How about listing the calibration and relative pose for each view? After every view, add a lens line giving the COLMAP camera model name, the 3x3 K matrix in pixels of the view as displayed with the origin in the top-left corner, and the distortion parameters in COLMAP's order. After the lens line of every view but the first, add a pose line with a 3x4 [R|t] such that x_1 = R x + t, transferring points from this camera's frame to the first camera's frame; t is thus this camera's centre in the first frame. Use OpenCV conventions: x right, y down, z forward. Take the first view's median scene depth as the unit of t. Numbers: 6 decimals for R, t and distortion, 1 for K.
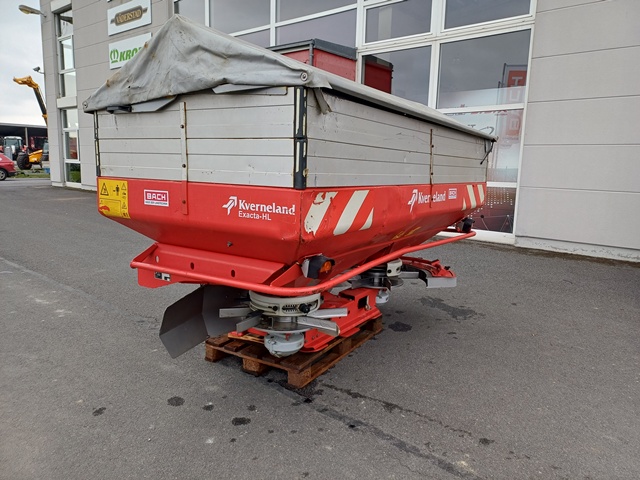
lens RADIAL K [[473.6, 0, 331.6], [0, 473.6, 231.8], [0, 0, 1]] dist [0.026464, -0.005497]
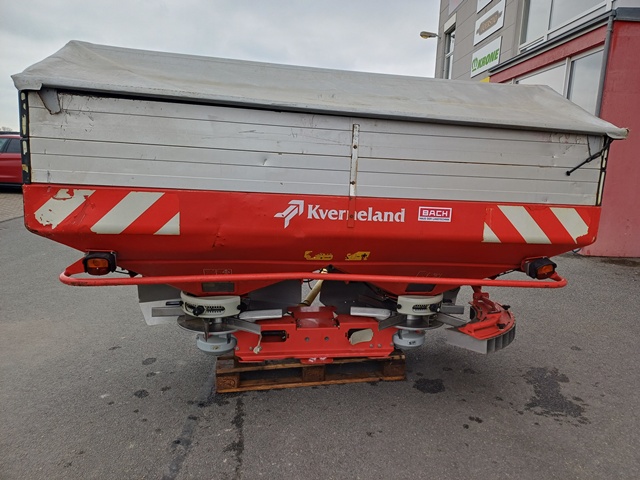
lens RADIAL K [[473.6, 0, 331.6], [0, 473.6, 231.8], [0, 0, 1]] dist [0.026464, -0.005497]
pose [[0.665744, 0.125560, -0.735540, 0.693688], [-0.133625, 0.989867, 0.048030, -0.070992], [0.734118, 0.066311, 0.675777, 0.433044]]
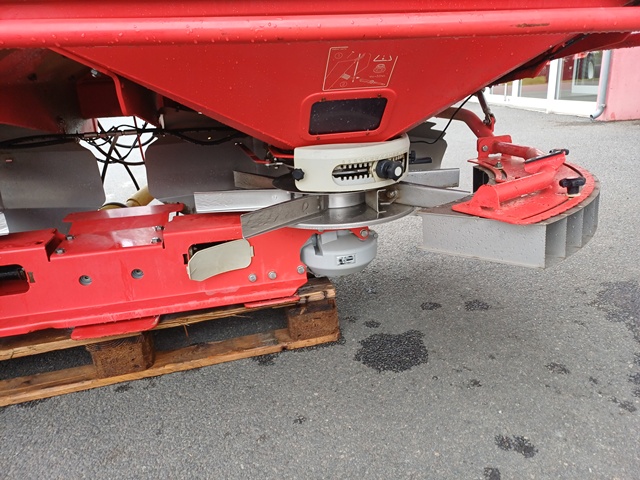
lens RADIAL K [[472.4, 0, 320.0], [0, 472.4, 240.0], [0, 0, 1]] dist [0.024797, -0.007624]
pose [[0.692404, 0.172634, -0.700553, 0.400714], [-0.030864, 0.977152, 0.210290, 0.069253], [0.720850, -0.123984, 0.681911, 0.910910]]
